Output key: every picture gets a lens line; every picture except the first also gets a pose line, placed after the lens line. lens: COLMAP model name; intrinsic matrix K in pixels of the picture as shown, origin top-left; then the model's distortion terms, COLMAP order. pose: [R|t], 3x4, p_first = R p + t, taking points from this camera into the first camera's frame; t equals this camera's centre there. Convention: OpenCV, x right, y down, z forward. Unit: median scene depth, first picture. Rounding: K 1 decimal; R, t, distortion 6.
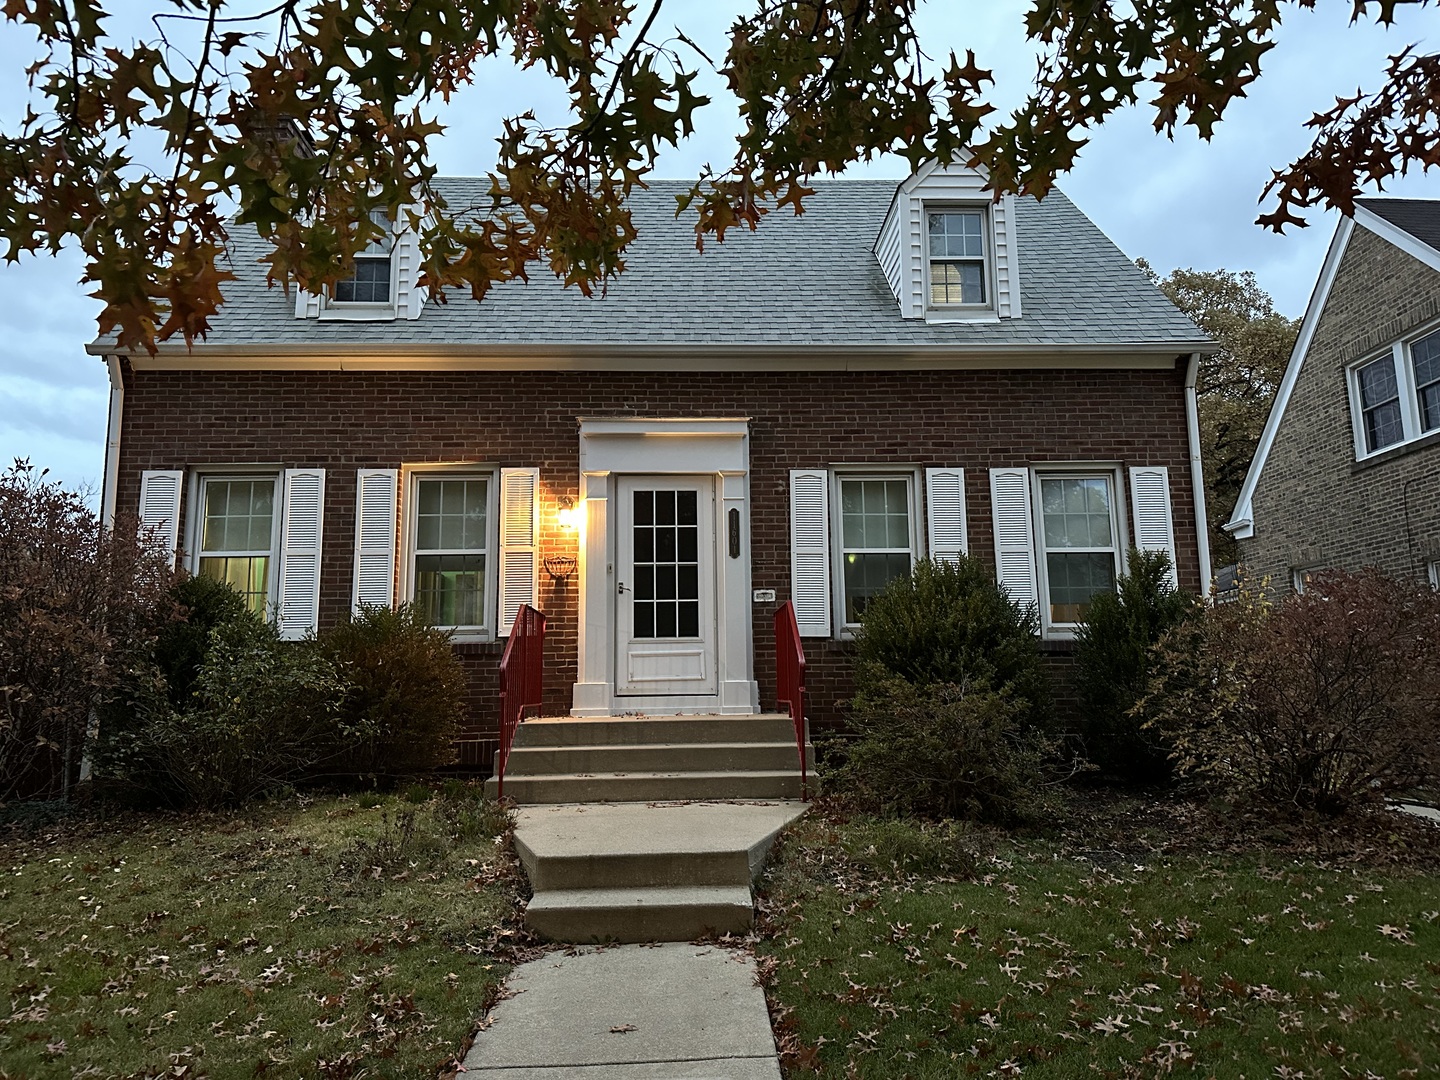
lens RADIAL K [[992.0, 0, 720.0], [0, 992.0, 540.0], [0, 0, 1]] dist [0.170634, -0.335048]
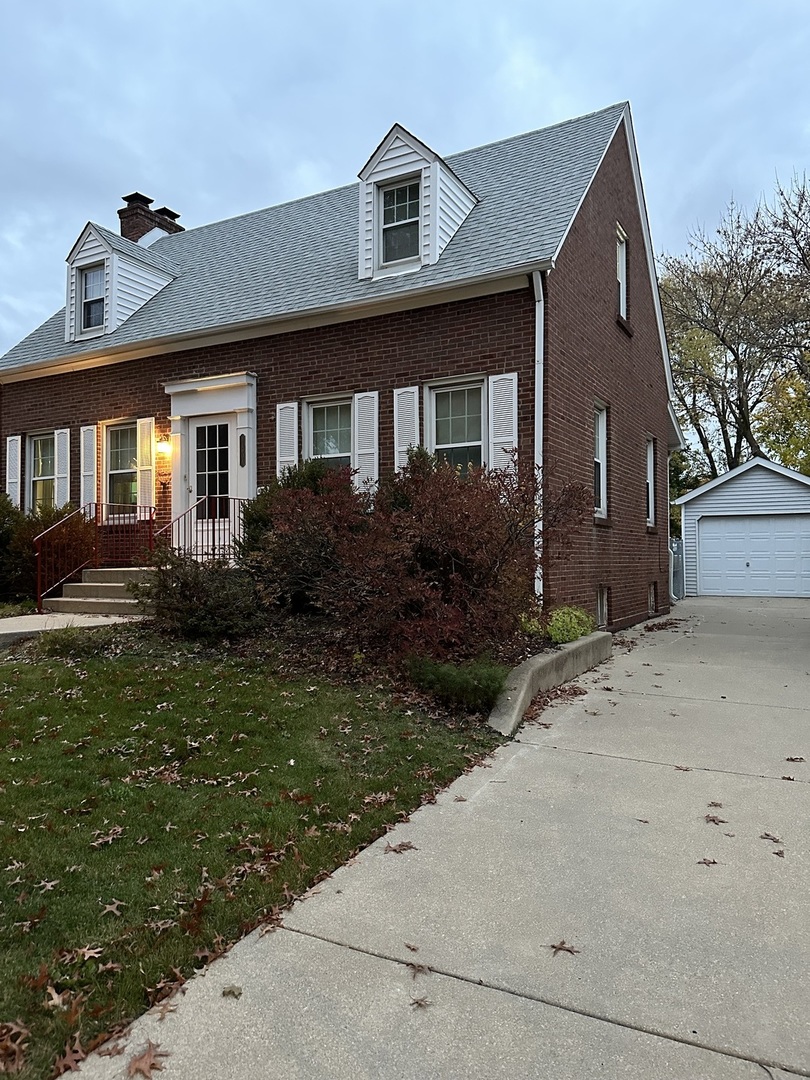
lens RADIAL K [[744.0, 0, 405.0], [0, 744.0, 540.0], [0, 0, 1]] dist [0.170634, -0.335048]
pose [[0.860386, -0.005538, -0.509612, 0.792803], [0.076518, 0.990010, 0.118428, 0.011533], [0.503865, -0.140888, 0.852215, 0.116396]]
